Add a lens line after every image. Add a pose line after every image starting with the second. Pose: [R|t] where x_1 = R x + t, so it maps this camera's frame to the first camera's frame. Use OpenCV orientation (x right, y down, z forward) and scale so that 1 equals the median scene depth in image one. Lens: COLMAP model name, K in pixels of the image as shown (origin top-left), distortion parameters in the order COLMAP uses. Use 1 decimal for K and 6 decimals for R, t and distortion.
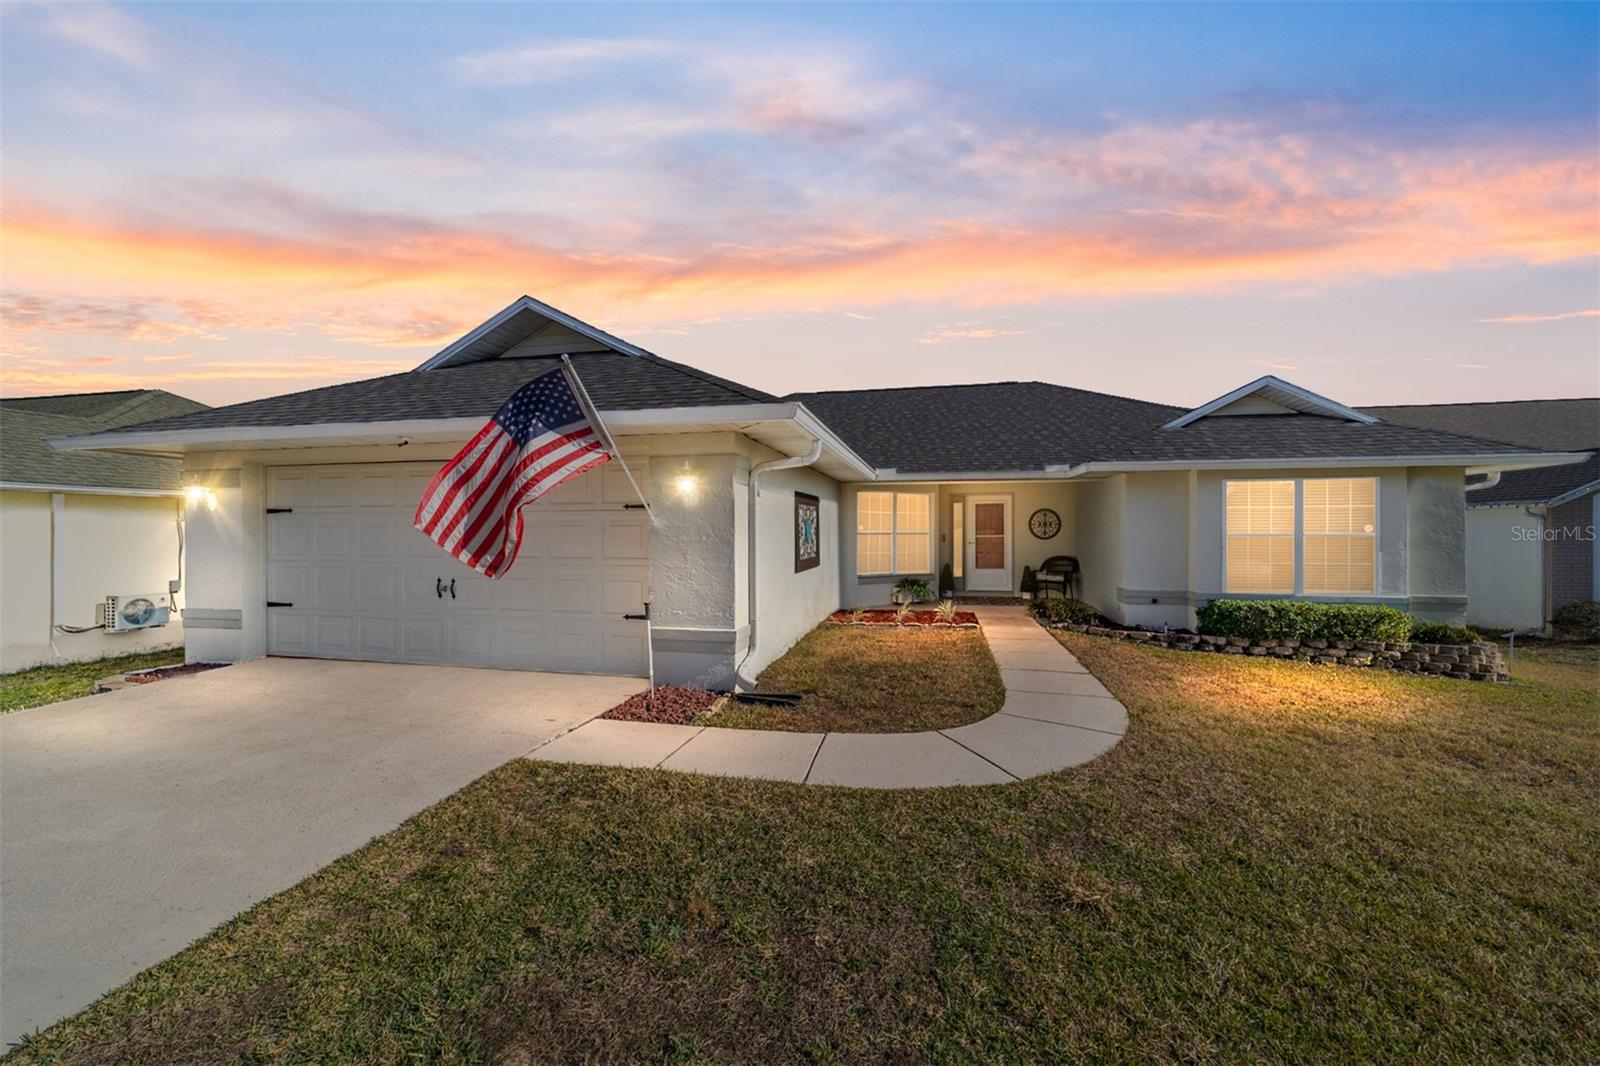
lens RADIAL K [[616.5, 0, 800.7], [0, 616.5, 541.6], [0, 0, 1]] dist [-0.016955, 0.007414]
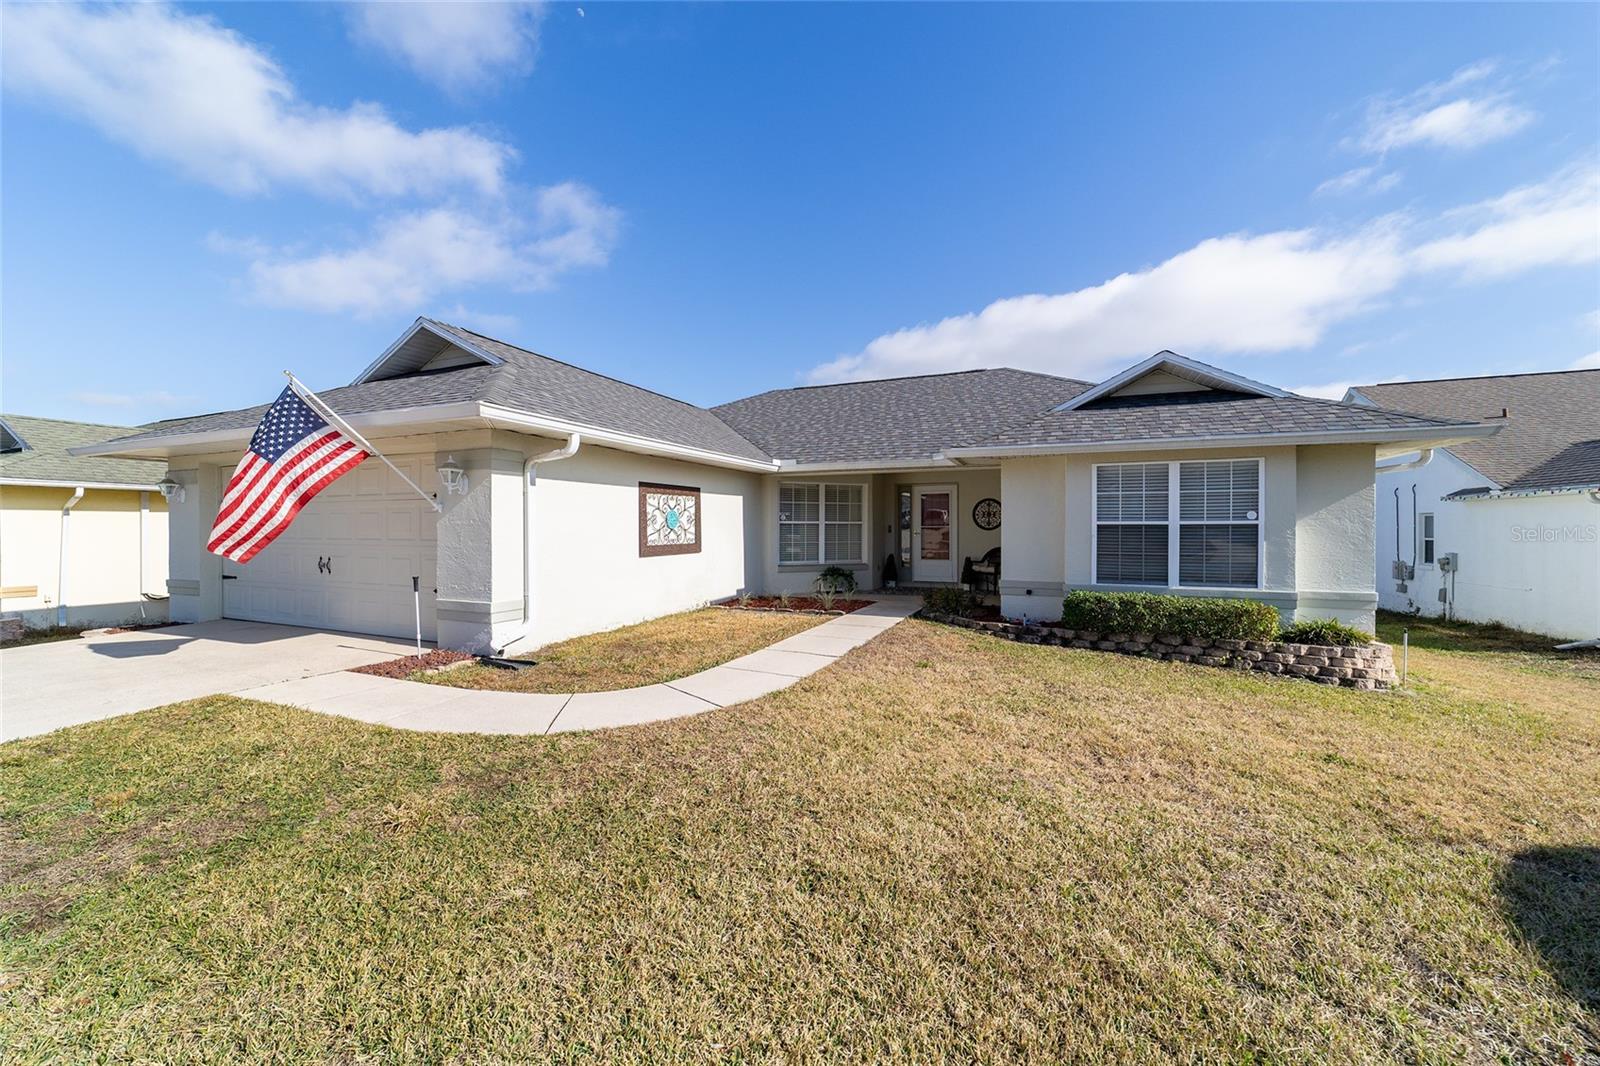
lens RADIAL K [[616.5, 0, 800.1], [0, 616.5, 527.4], [0, 0, 1]] dist [-0.016955, 0.007414]
pose [[0.982925, 0.000984, -0.184005, 0.470118], [-0.003174, 0.999928, -0.011608, 0.009908], [0.183980, 0.011994, 0.982857, -0.012621]]
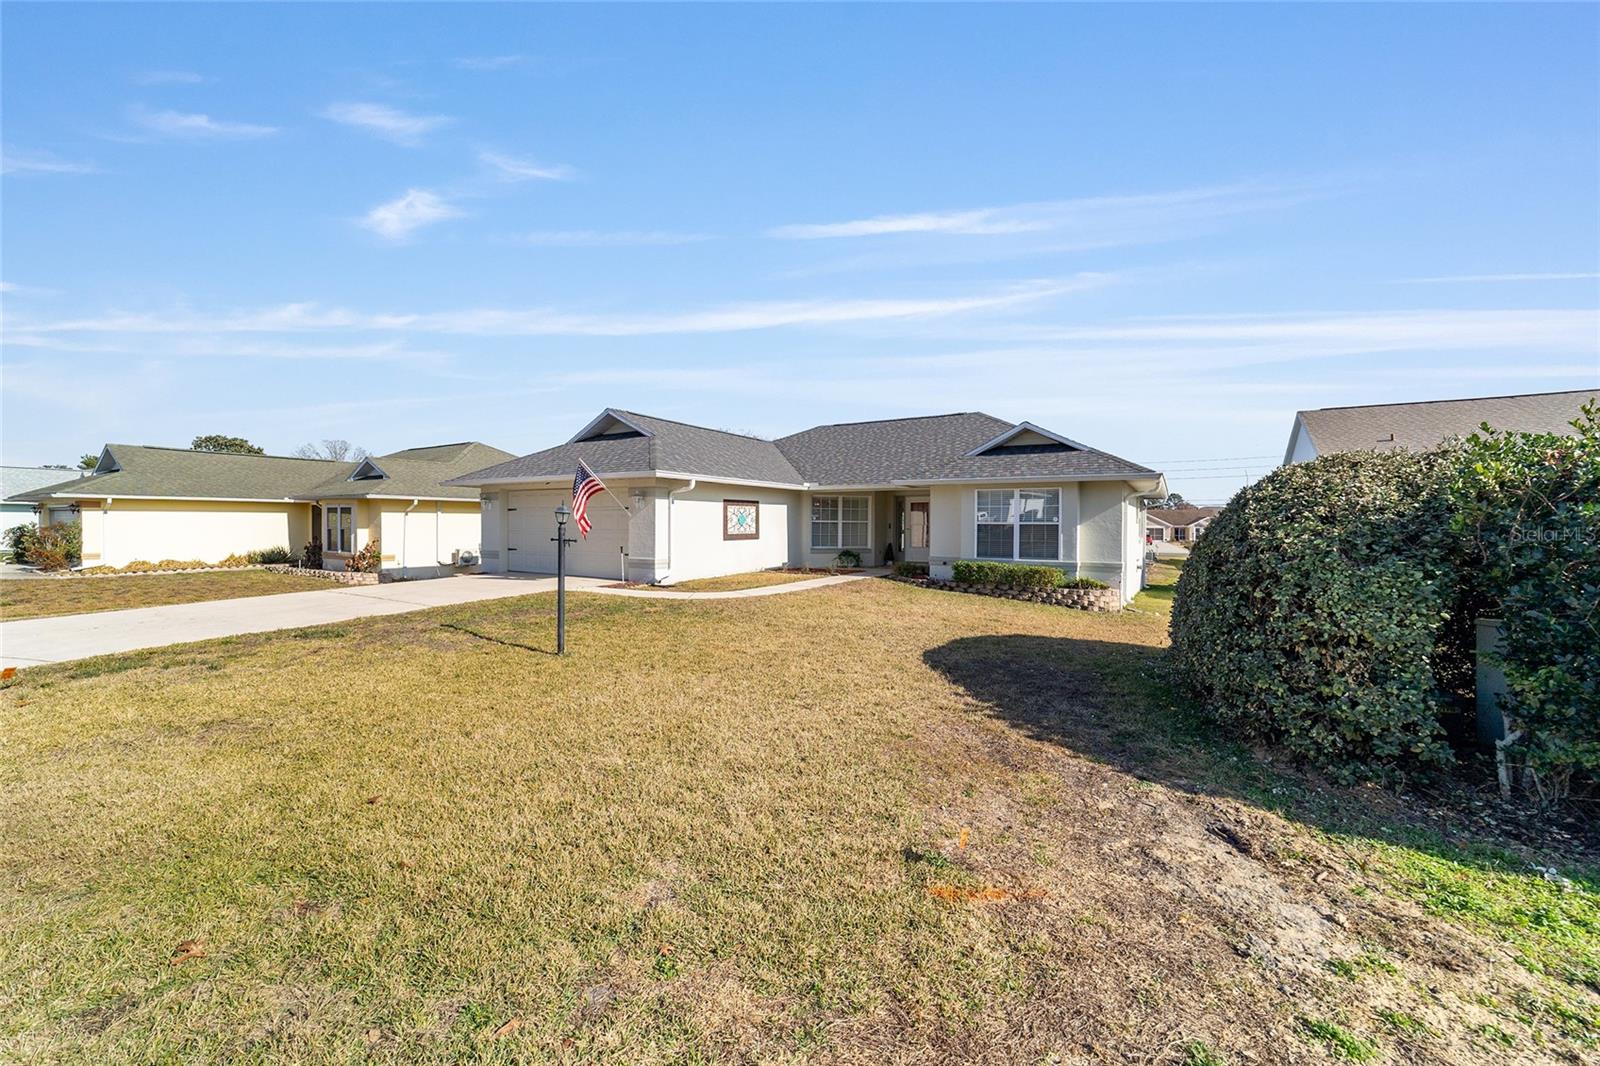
lens RADIAL K [[616.5, 0, 798.6], [0, 616.5, 529.7], [0, 0, 1]] dist [-0.016955, 0.007414]
pose [[0.946585, 0.009541, -0.322312, 0.863808], [-0.010713, 0.999941, -0.001863, 0.017008], [0.322275, 0.005217, 0.946632, -0.805969]]
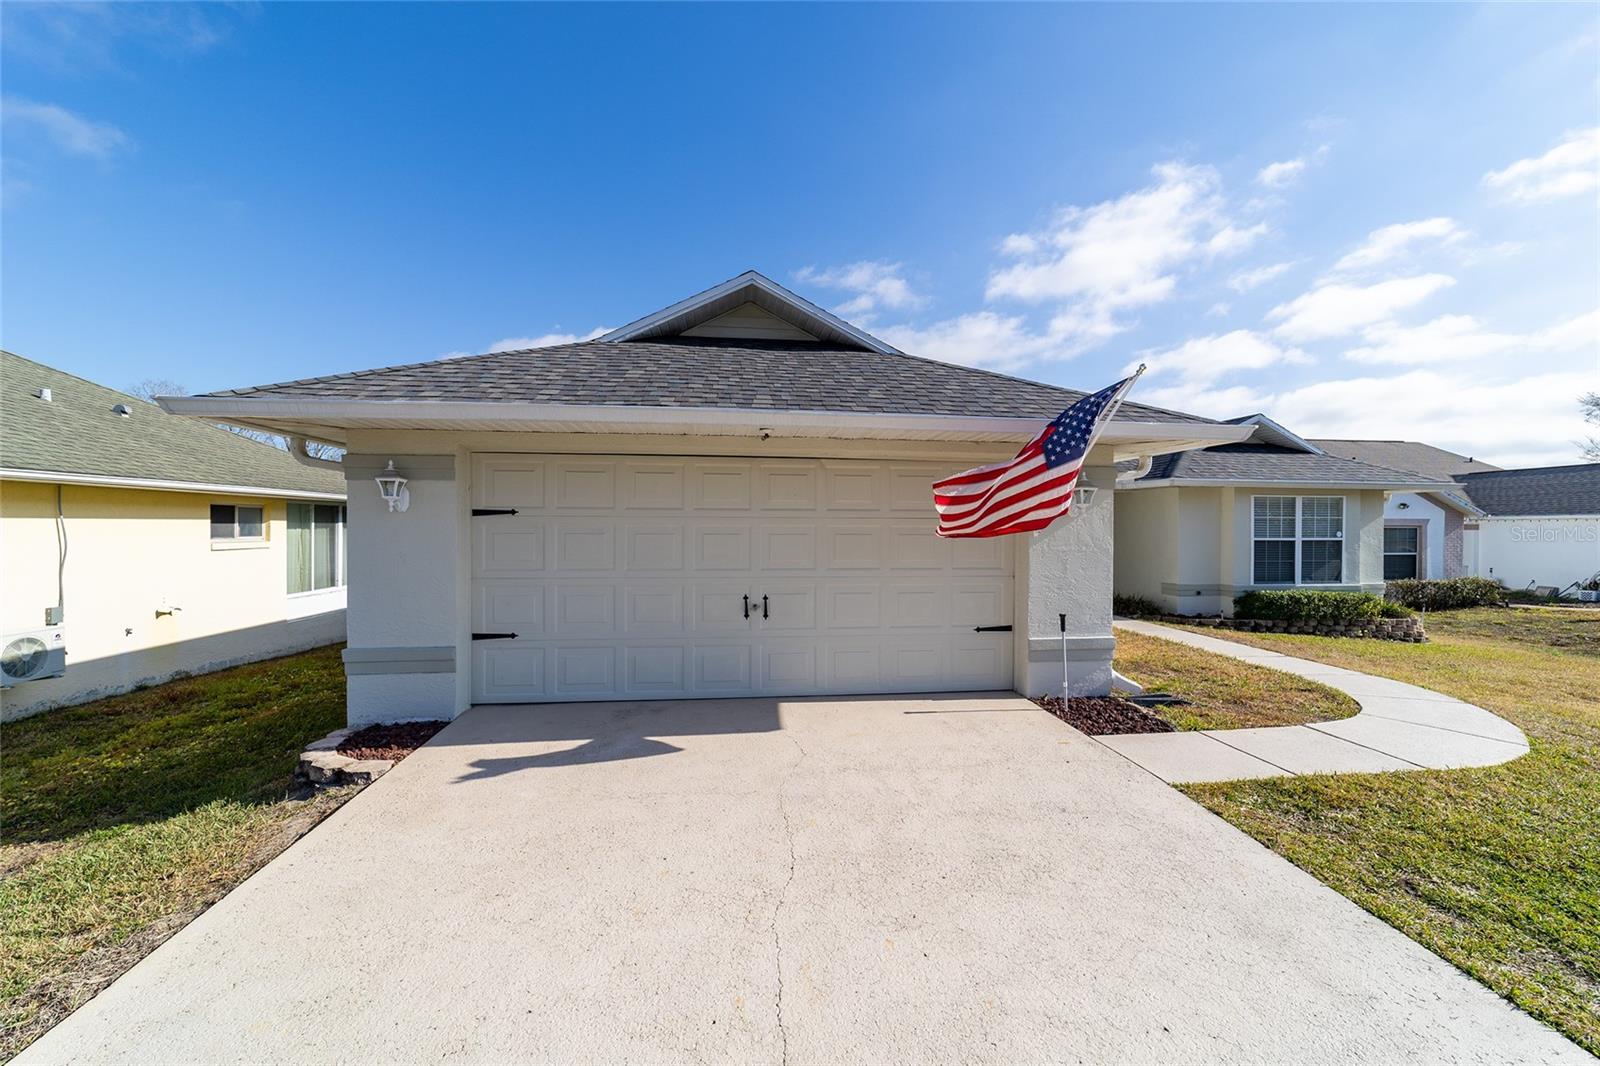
lens RADIAL K [[616.5, 0, 799.9], [0, 616.5, 526.0], [0, 0, 1]] dist [-0.016955, 0.007414]
pose [[0.942275, 0.005295, 0.334797, -0.672025], [0.000019, 0.999874, -0.015867, -0.019013], [-0.334839, 0.014957, 0.942157, 0.139219]]
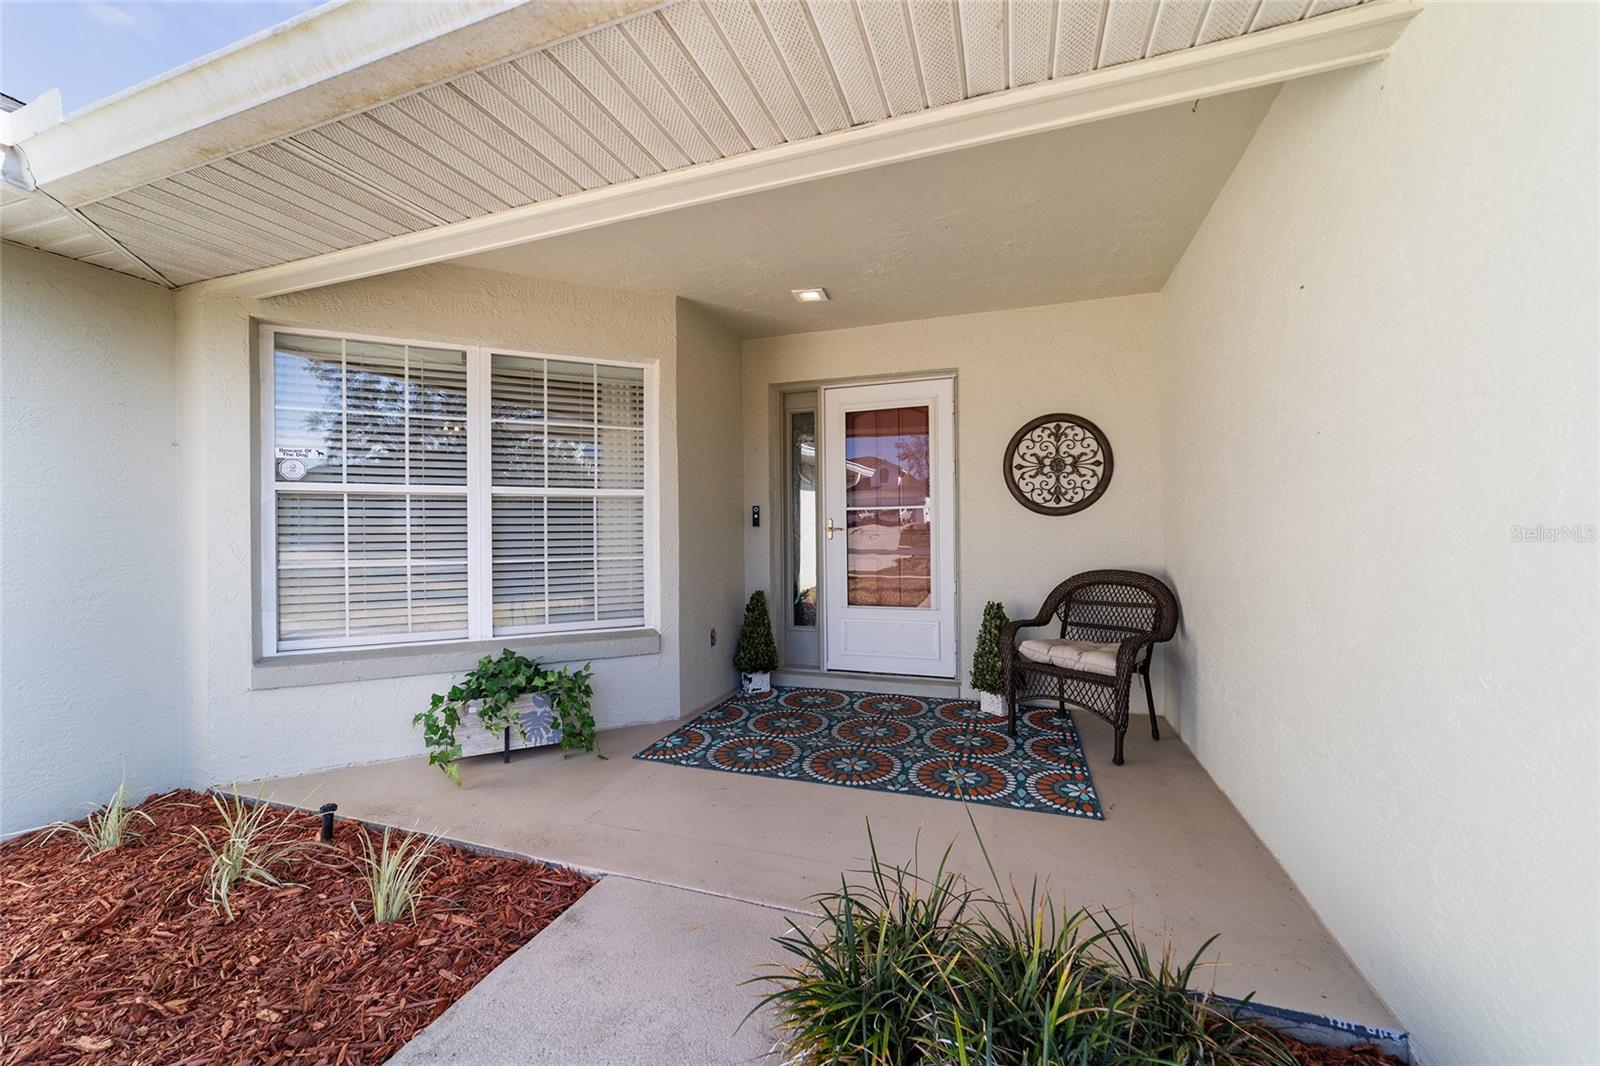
lens RADIAL K [[616.5, 0, 798.5], [0, 616.5, 530.0], [0, 0, 1]] dist [-0.016955, 0.007414]
pose [[0.994793, -0.004641, -0.101805, 0.500980], [0.003519, 0.999931, -0.011197, 0.011711], [0.101850, 0.010780, 0.994741, 1.141941]]
